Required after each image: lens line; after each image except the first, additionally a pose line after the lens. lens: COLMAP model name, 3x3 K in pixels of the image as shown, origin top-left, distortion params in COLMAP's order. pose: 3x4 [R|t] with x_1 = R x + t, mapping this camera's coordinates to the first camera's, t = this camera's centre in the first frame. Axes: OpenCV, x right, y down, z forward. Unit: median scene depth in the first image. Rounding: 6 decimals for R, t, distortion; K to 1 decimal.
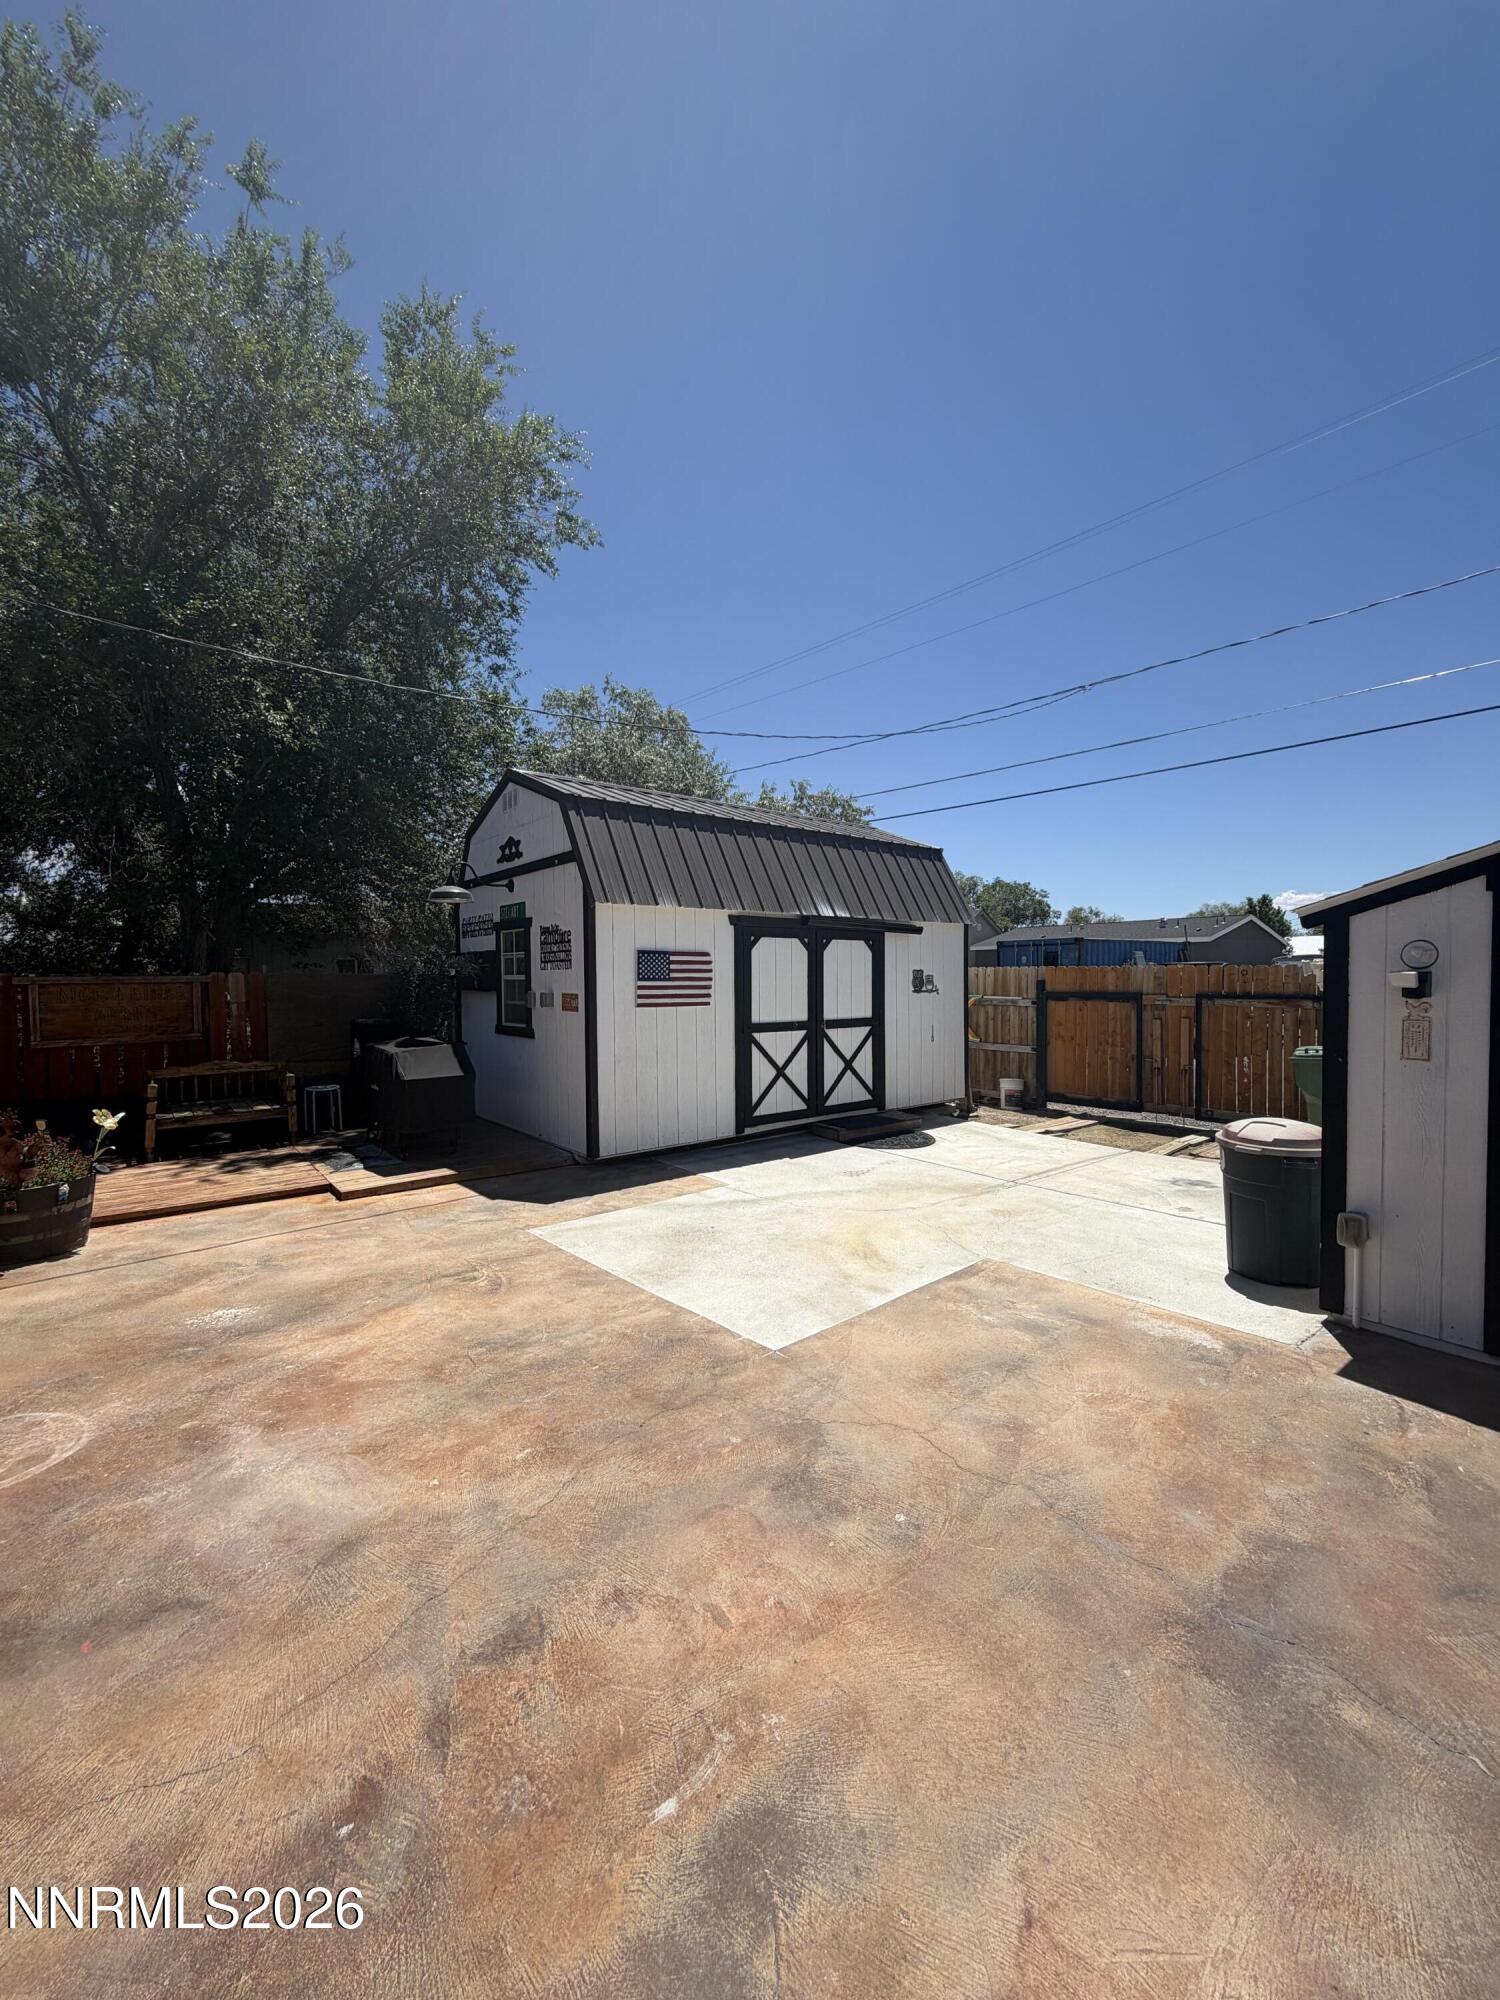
lens RADIAL K [[796.2, 0, 745.2], [0, 796.2, 1002.3], [0, 0, 1]] dist [0.001730, 0.000321]
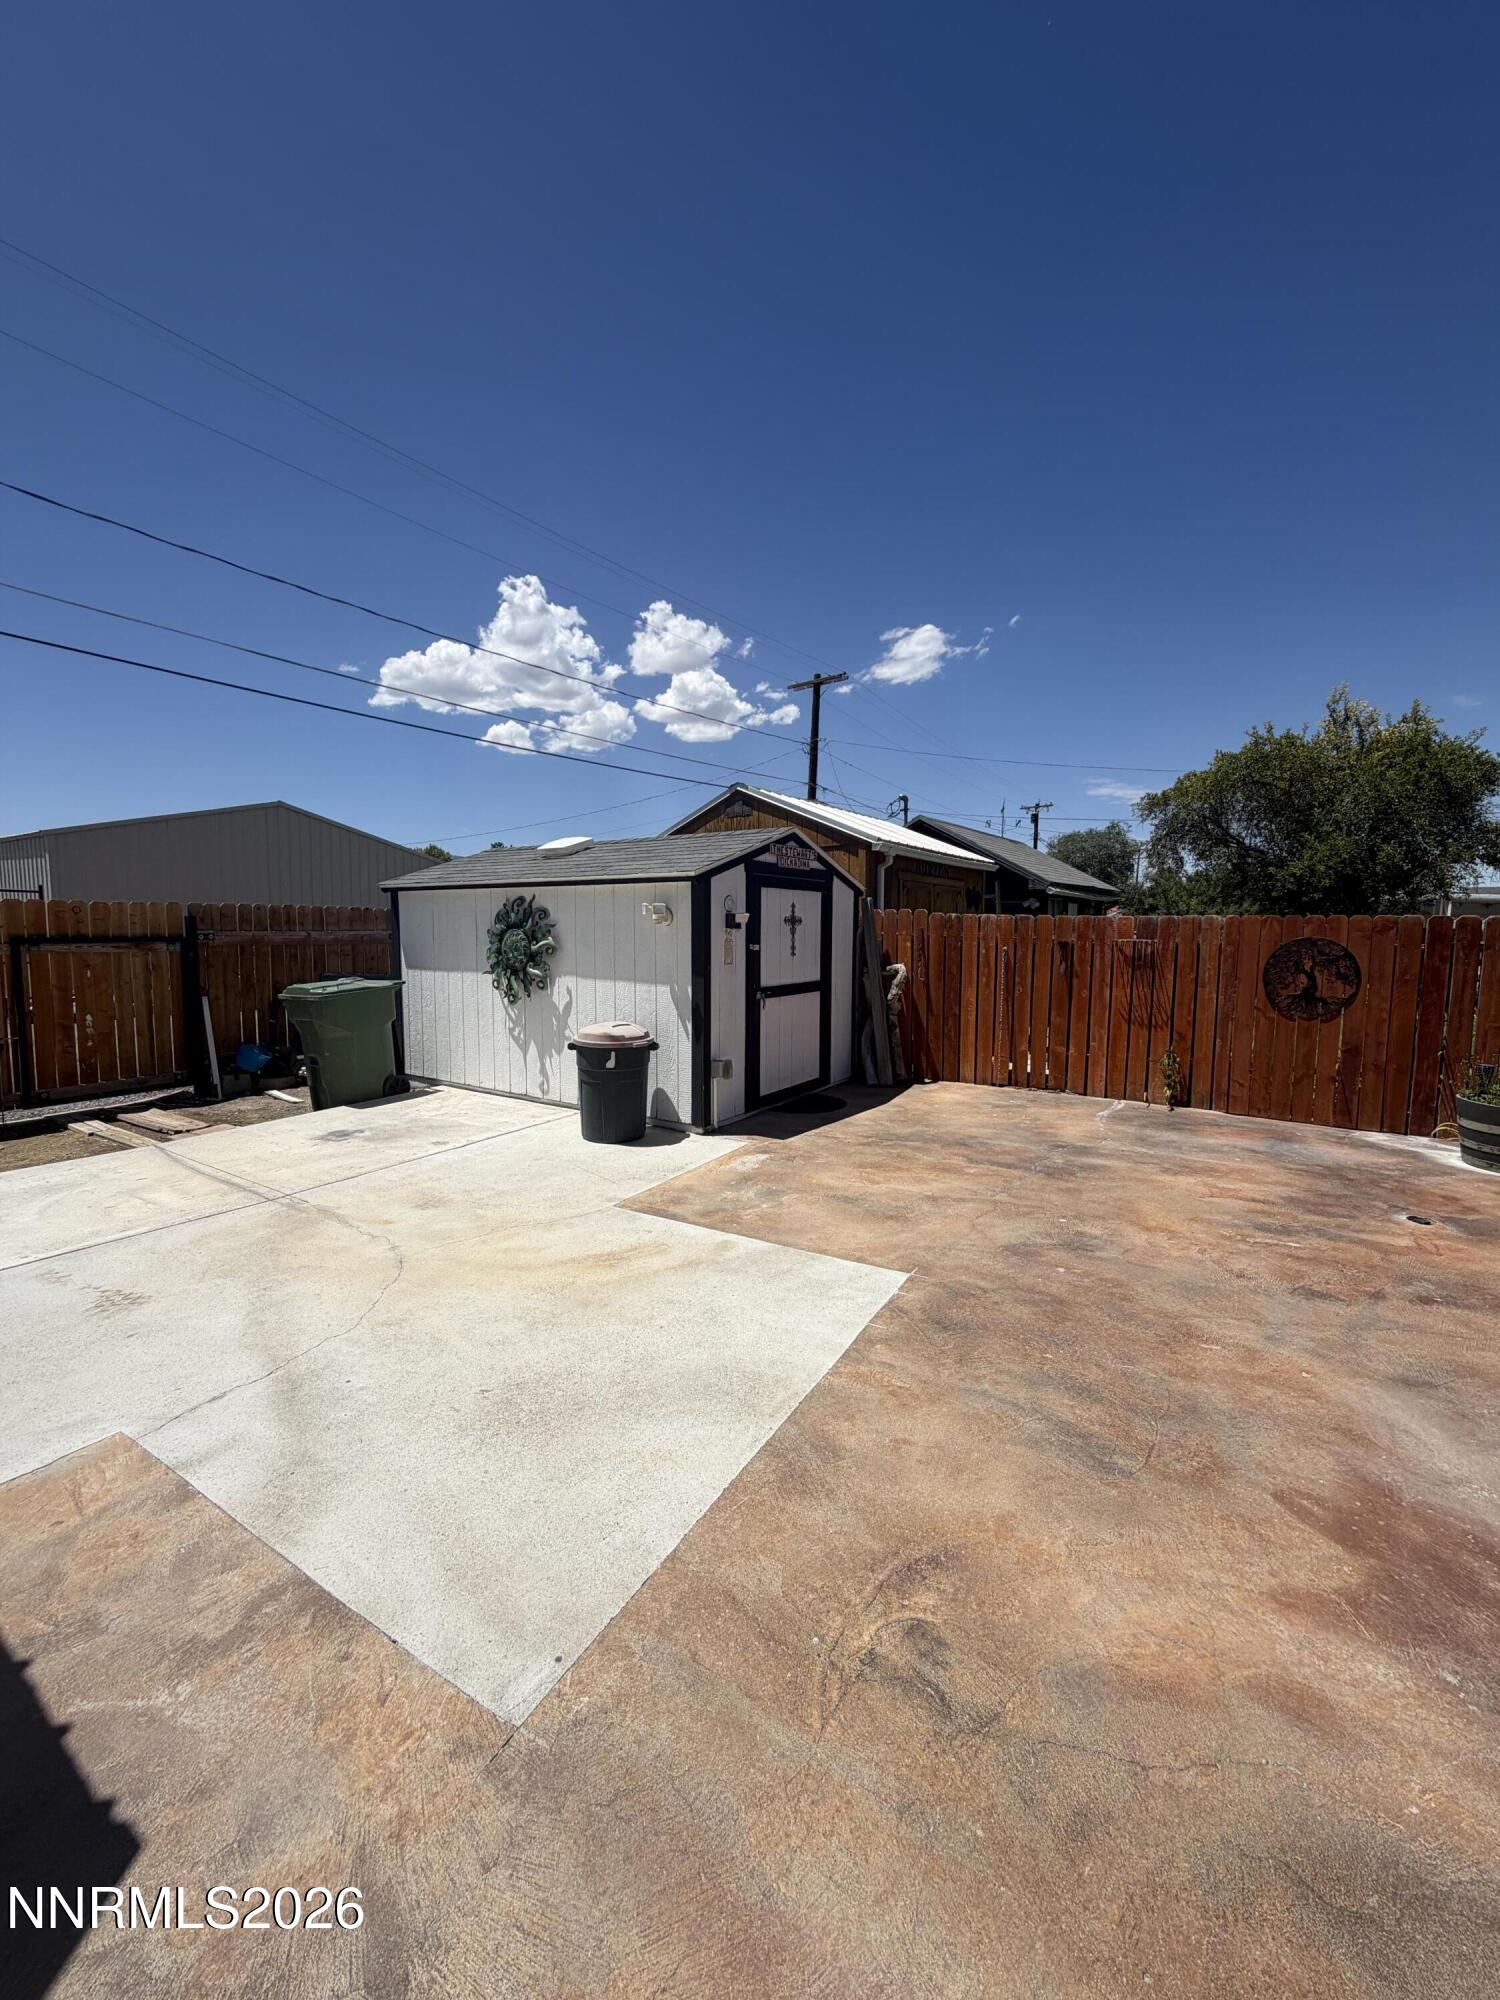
lens RADIAL K [[796.2, 0, 745.2], [0, 796.2, 1002.3], [0, 0, 1]] dist [0.001730, 0.000321]
pose [[-0.298920, -0.087482, 0.950260, -0.766419], [0.025157, 0.994721, 0.099489, -0.017266], [-0.953946, 0.053645, -0.295141, 1.348844]]
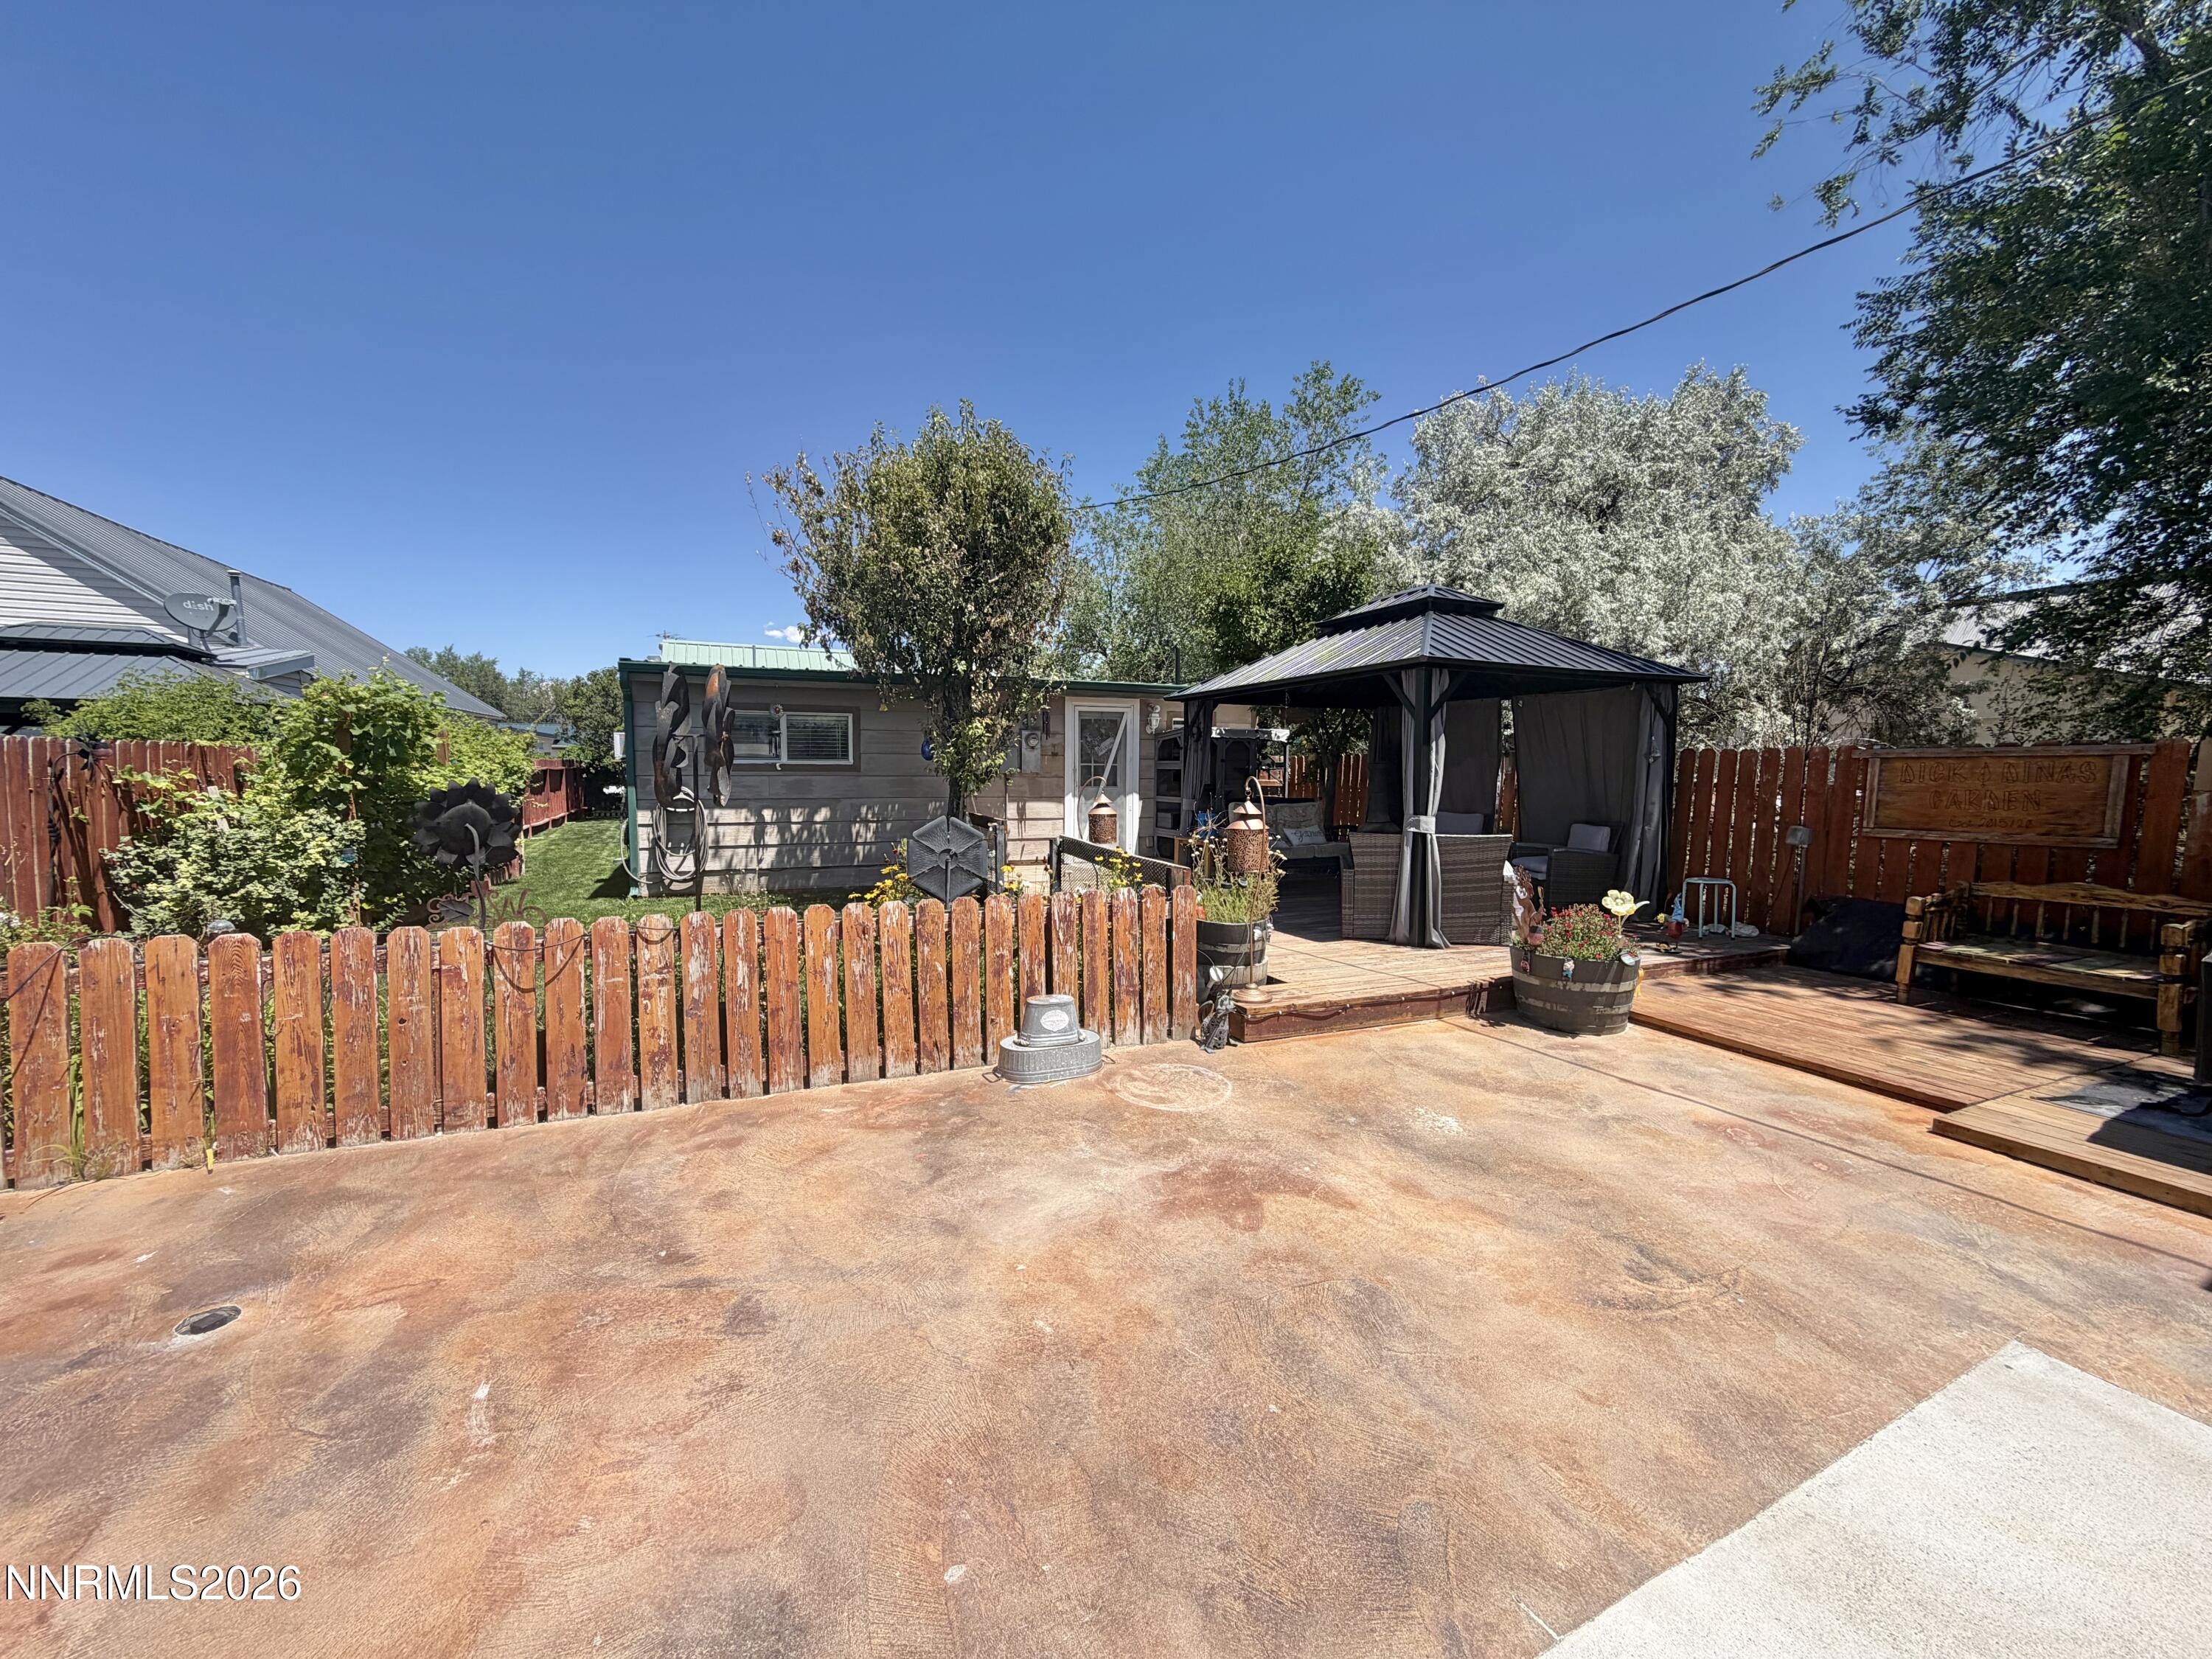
lens RADIAL K [[880.6, 0, 1106.0], [0, 880.6, 829.5], [0, 0, 1]] dist [0.001730, 0.000321]
pose [[-0.262667, 0.068879, -0.962425, 0.354854], [-0.034911, 0.996117, 0.080818, 0.008268], [0.964255, 0.054828, -0.259243, 0.890939]]
